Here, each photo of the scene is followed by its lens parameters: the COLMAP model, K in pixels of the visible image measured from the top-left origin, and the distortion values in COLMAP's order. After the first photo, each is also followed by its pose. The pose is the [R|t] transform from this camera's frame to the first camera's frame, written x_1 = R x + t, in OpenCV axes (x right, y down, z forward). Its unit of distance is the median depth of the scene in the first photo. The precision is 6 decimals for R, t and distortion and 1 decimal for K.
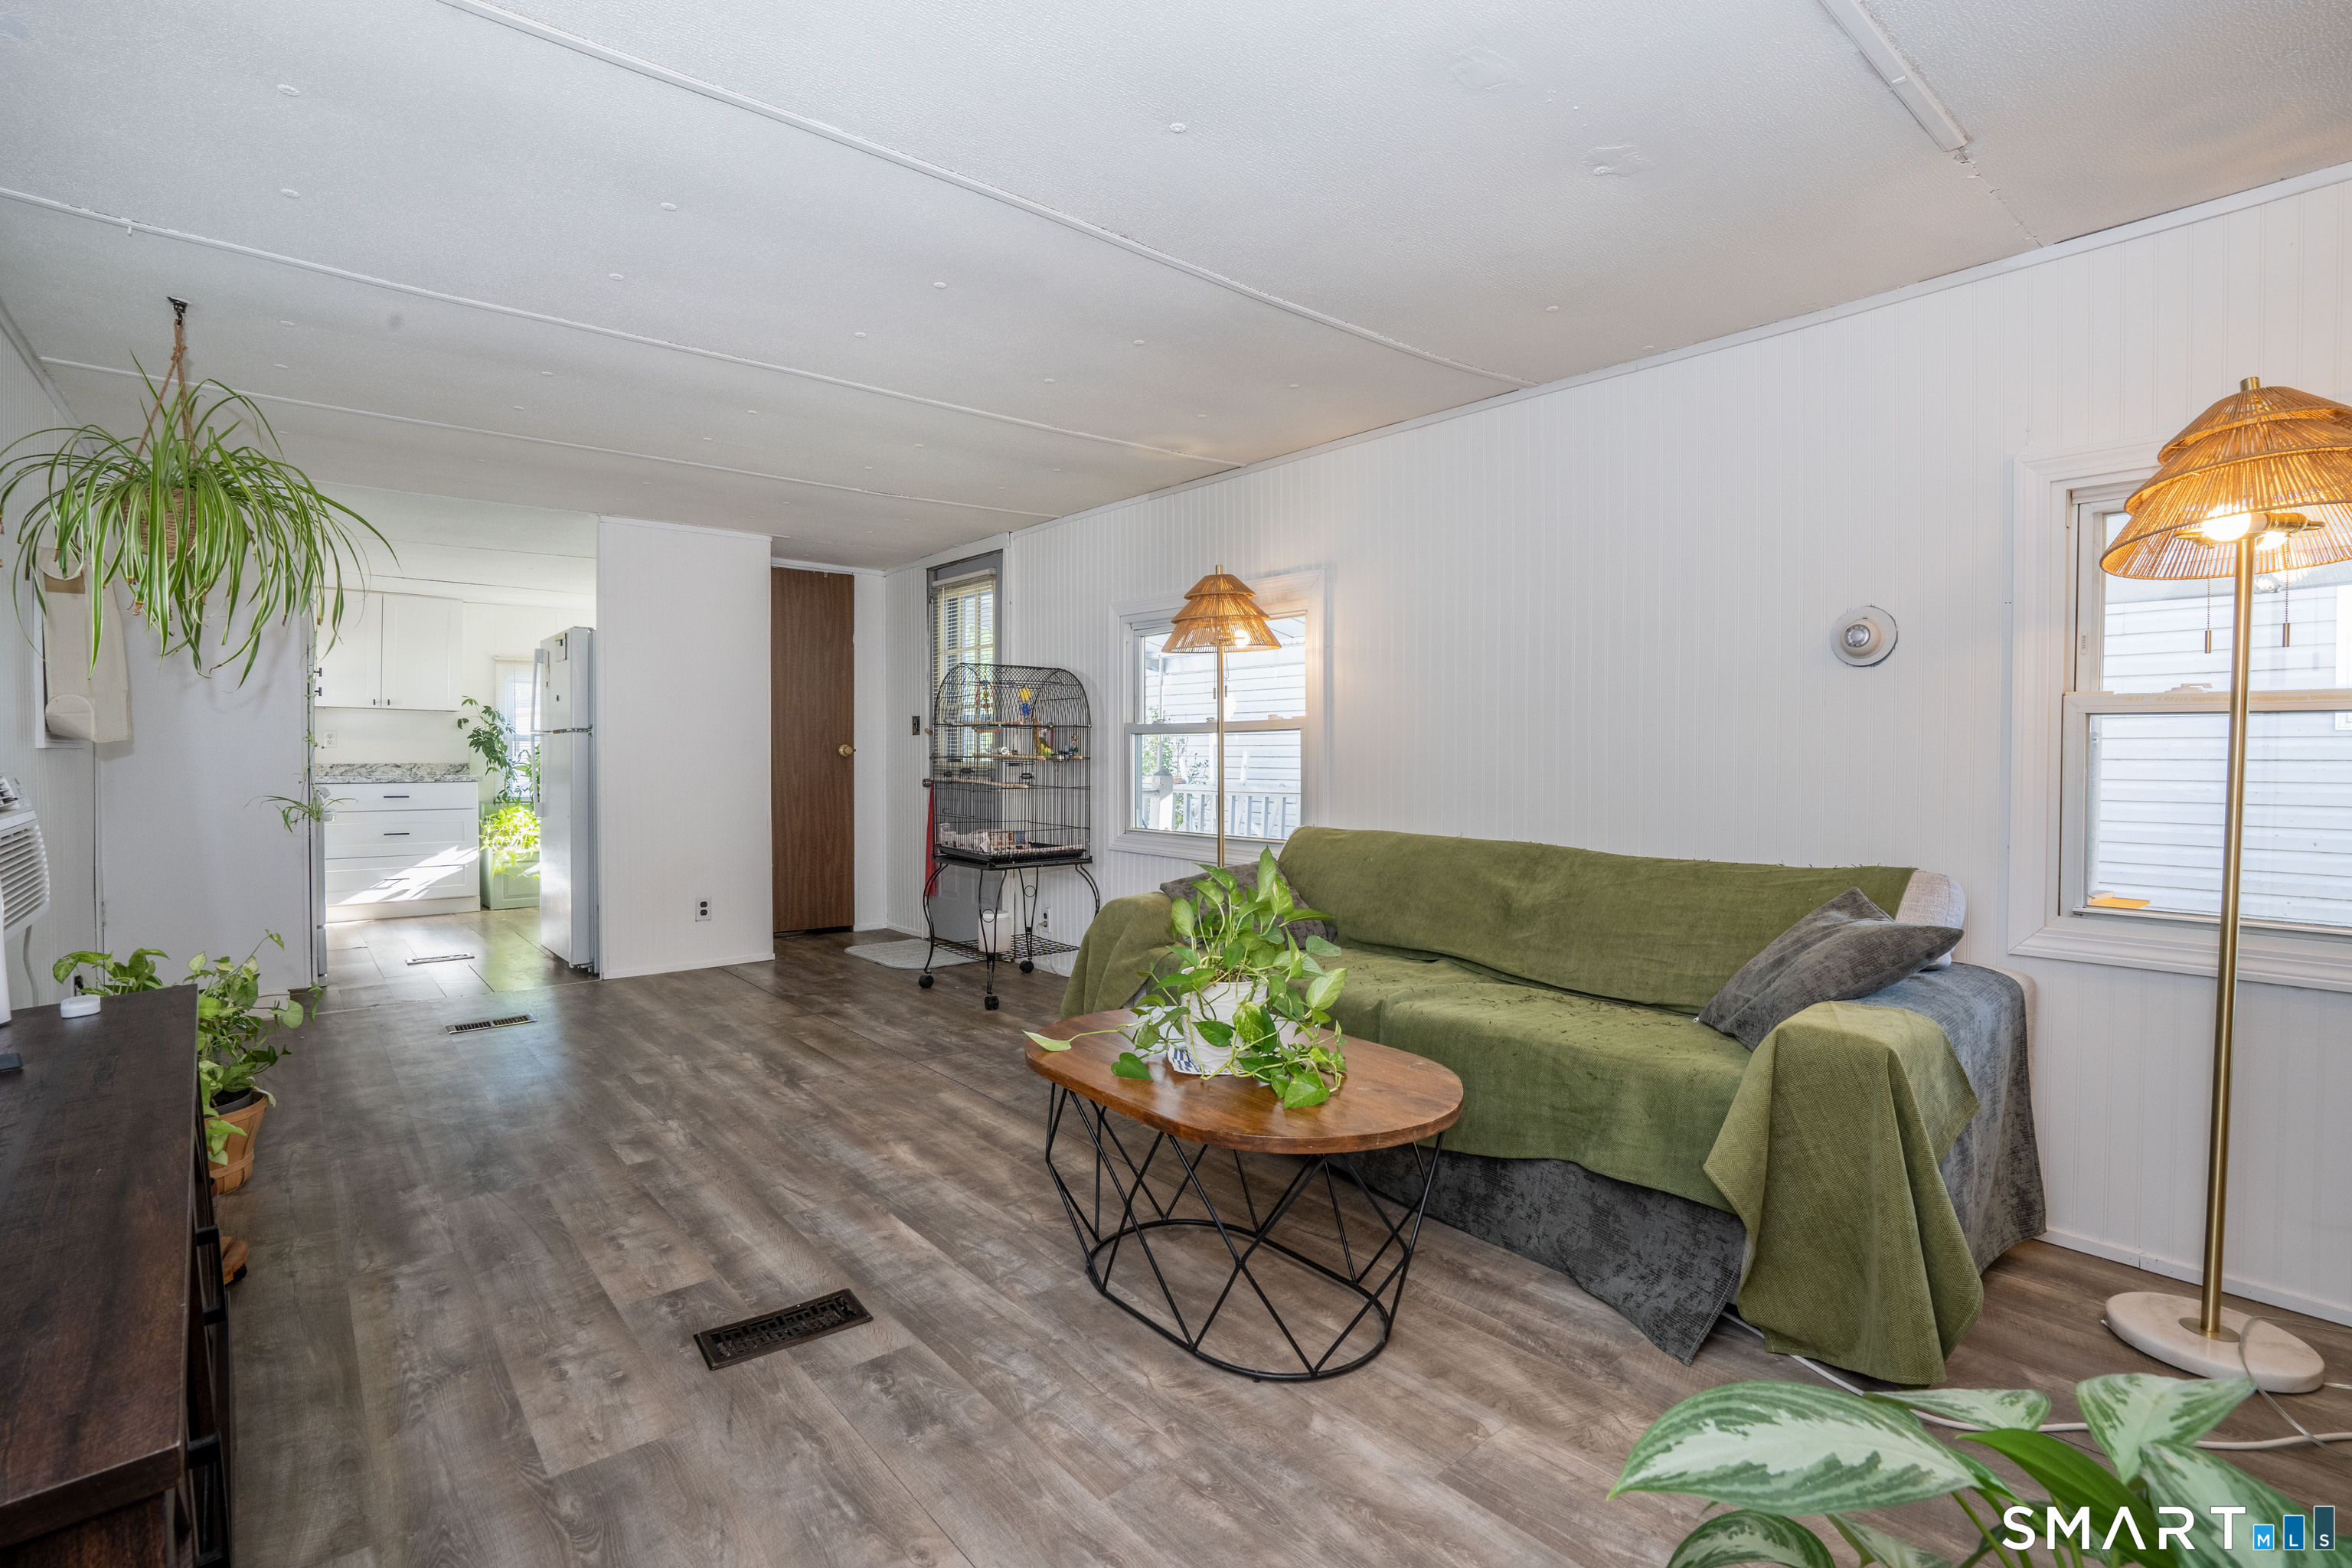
lens RADIAL K [[1061.8, 0, 1176.0], [0, 1061.8, 784.0], [0, 0, 1]] dist [-0.025711, 0.000971]
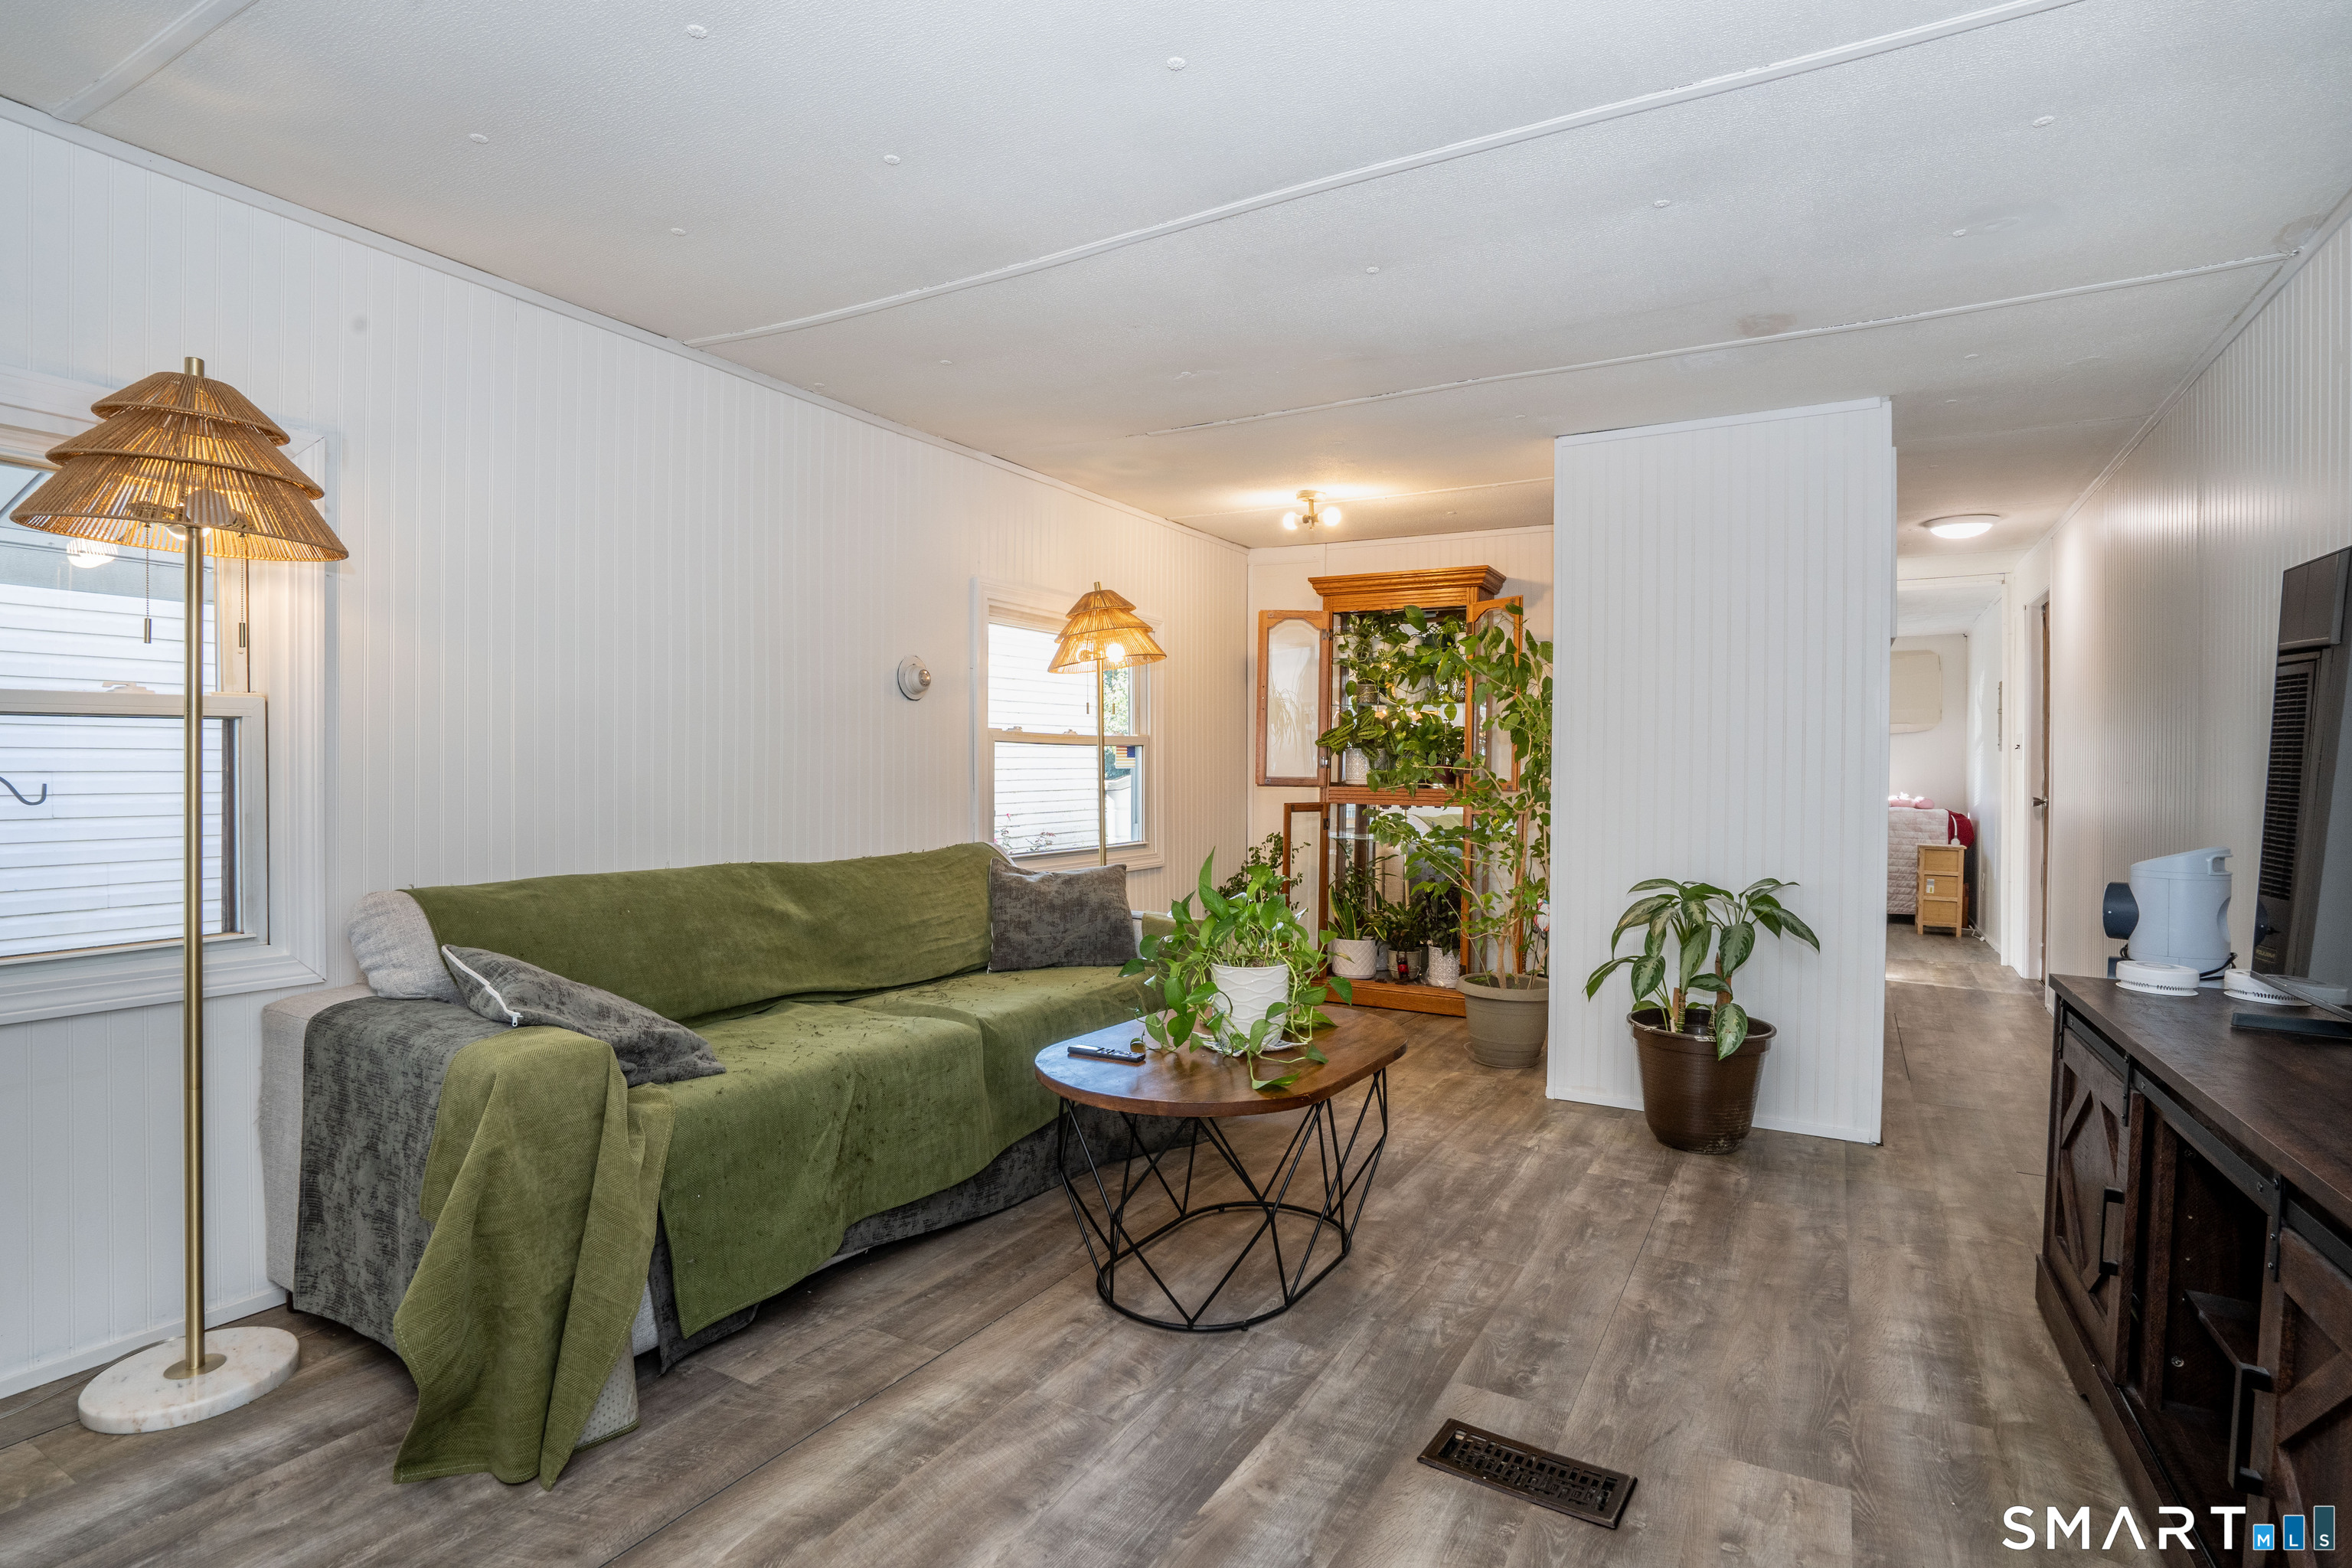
lens RADIAL K [[1129.2, 0, 1176.0], [0, 1129.2, 784.0], [0, 0, 1]] dist [-0.036477, 0.000180]
pose [[-0.318780, -0.001958, 0.947827, -1.011677], [0.029883, 0.999480, 0.012115, -0.017962], [-0.947357, 0.032186, -0.318556, 1.403269]]
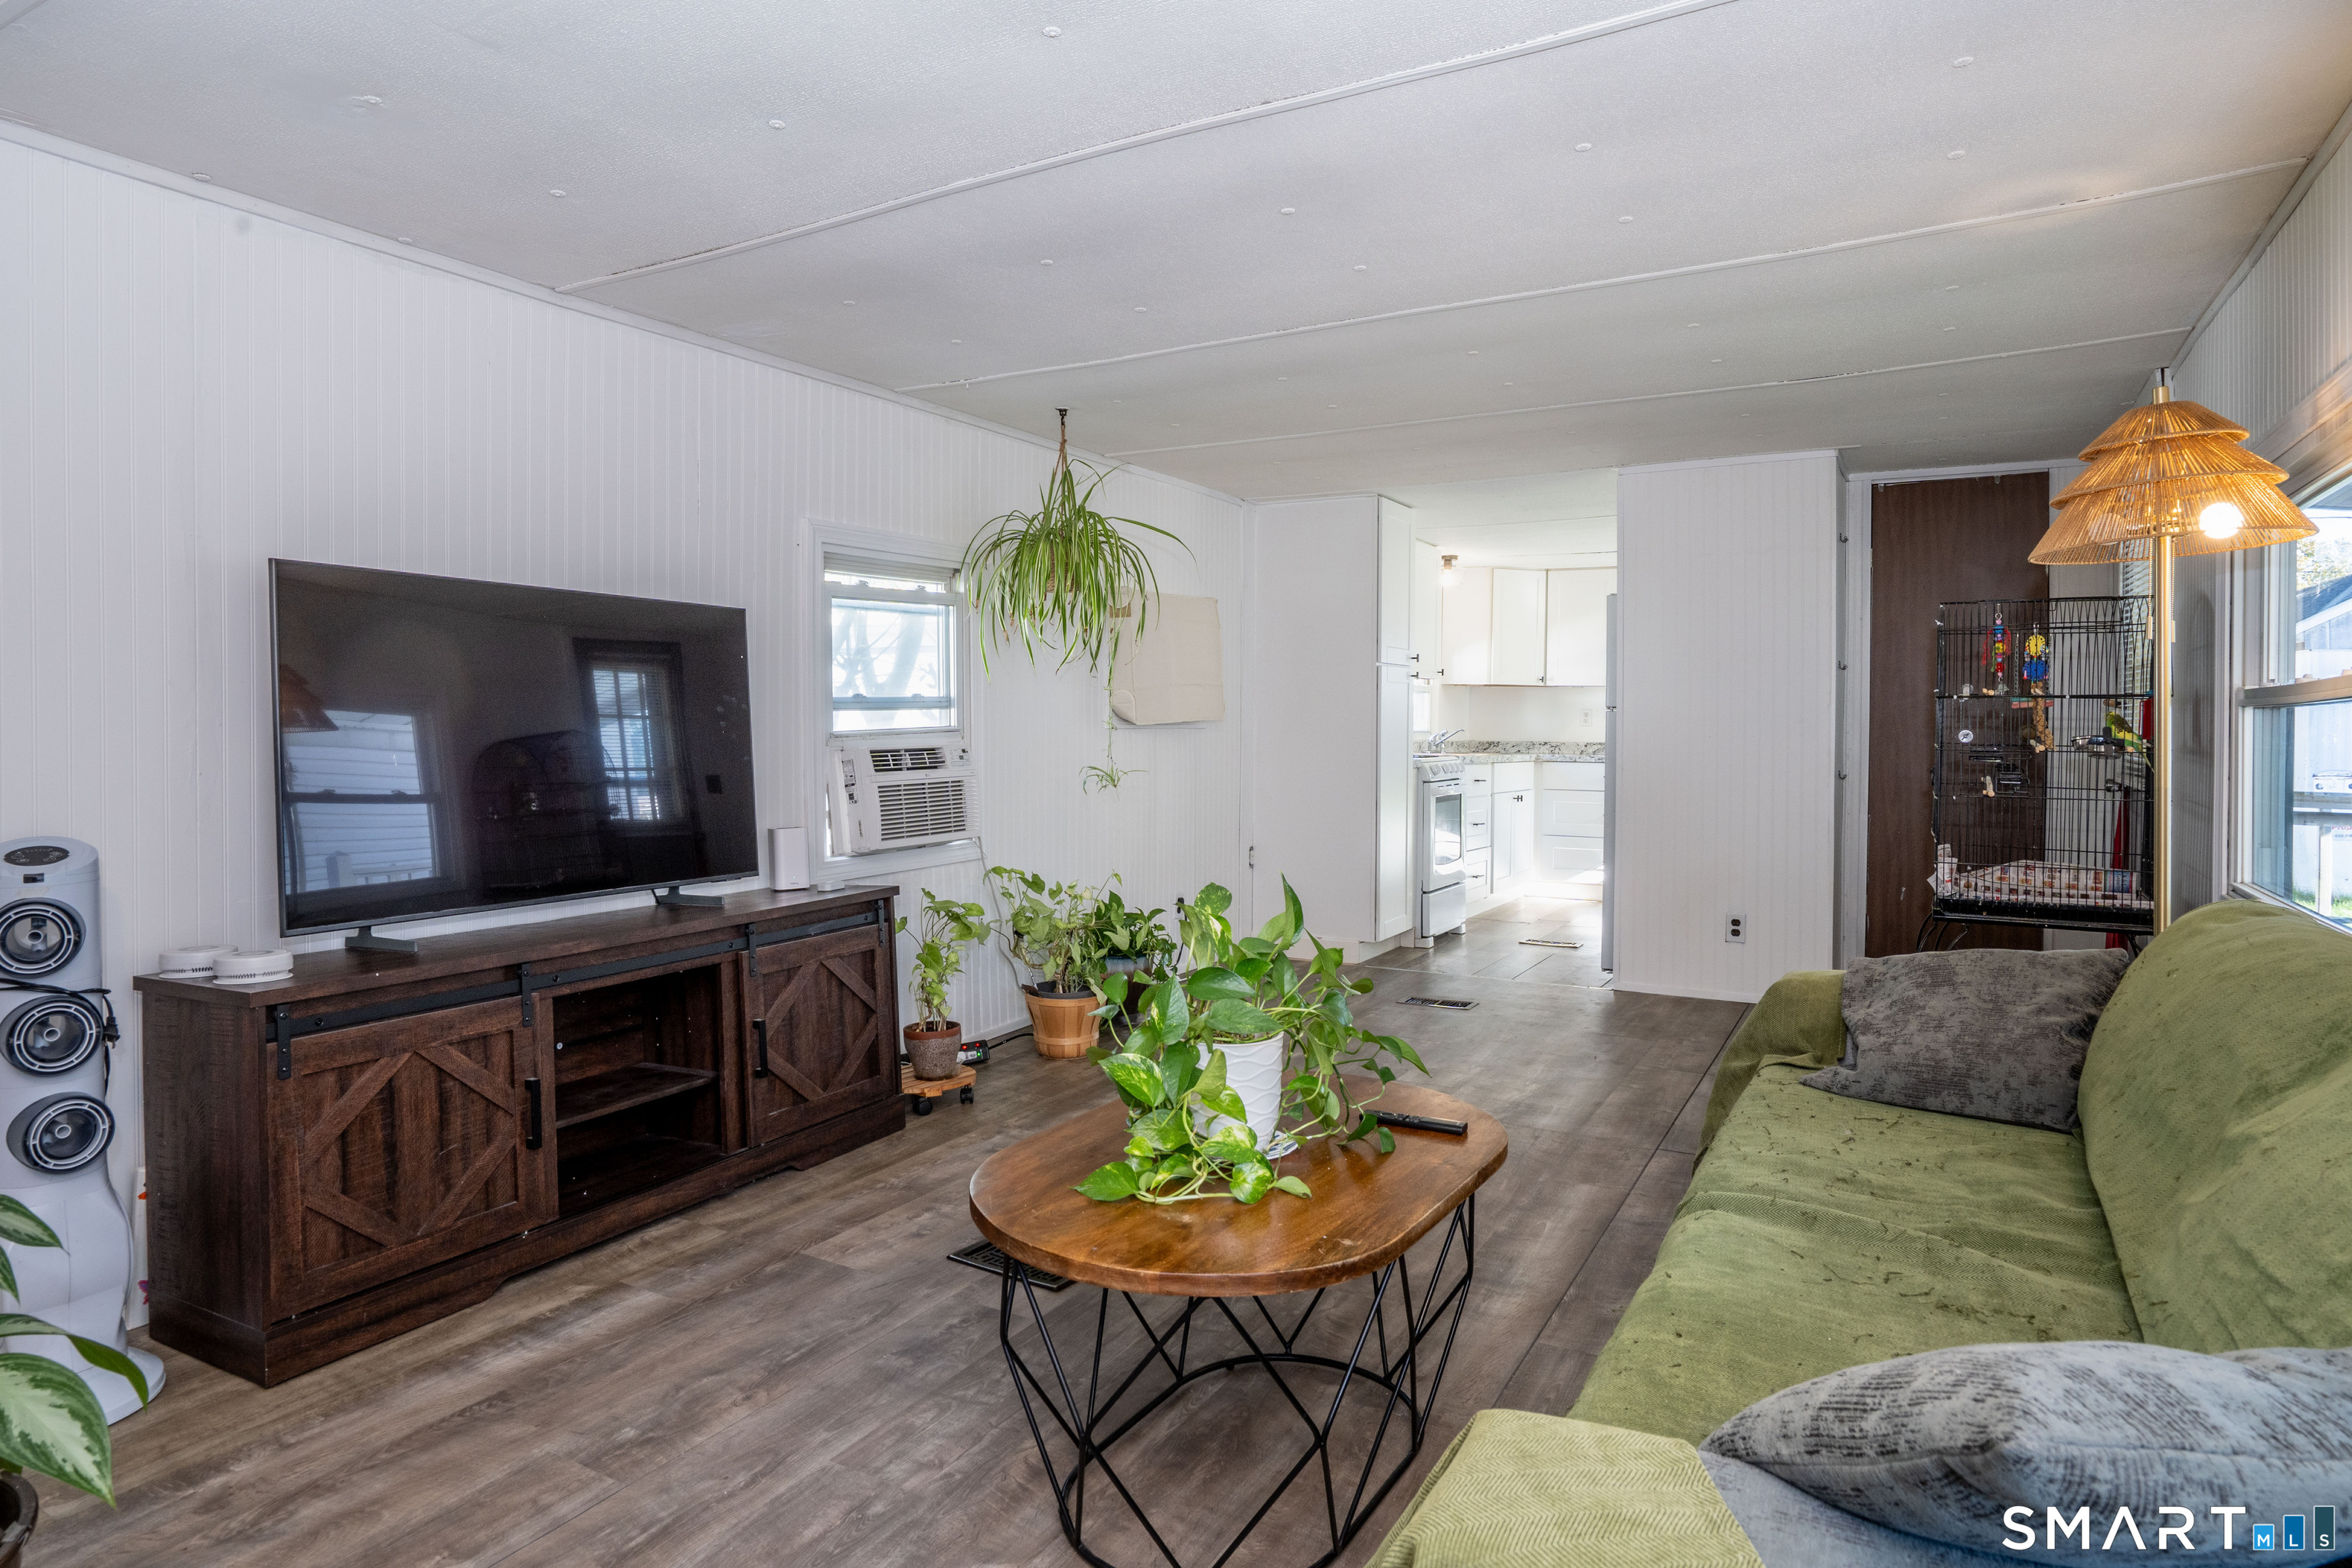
lens RADIAL K [[1347.2, 0, 1171.2], [0, 1347.2, 732.3], [0, 0, 1]] dist [-0.050578, 0.000246]
pose [[0.341773, 0.003645, -0.939776, 0.917424], [-0.031923, 0.999460, -0.007733, -0.024358], [0.939240, 0.032643, 0.341704, 0.614765]]
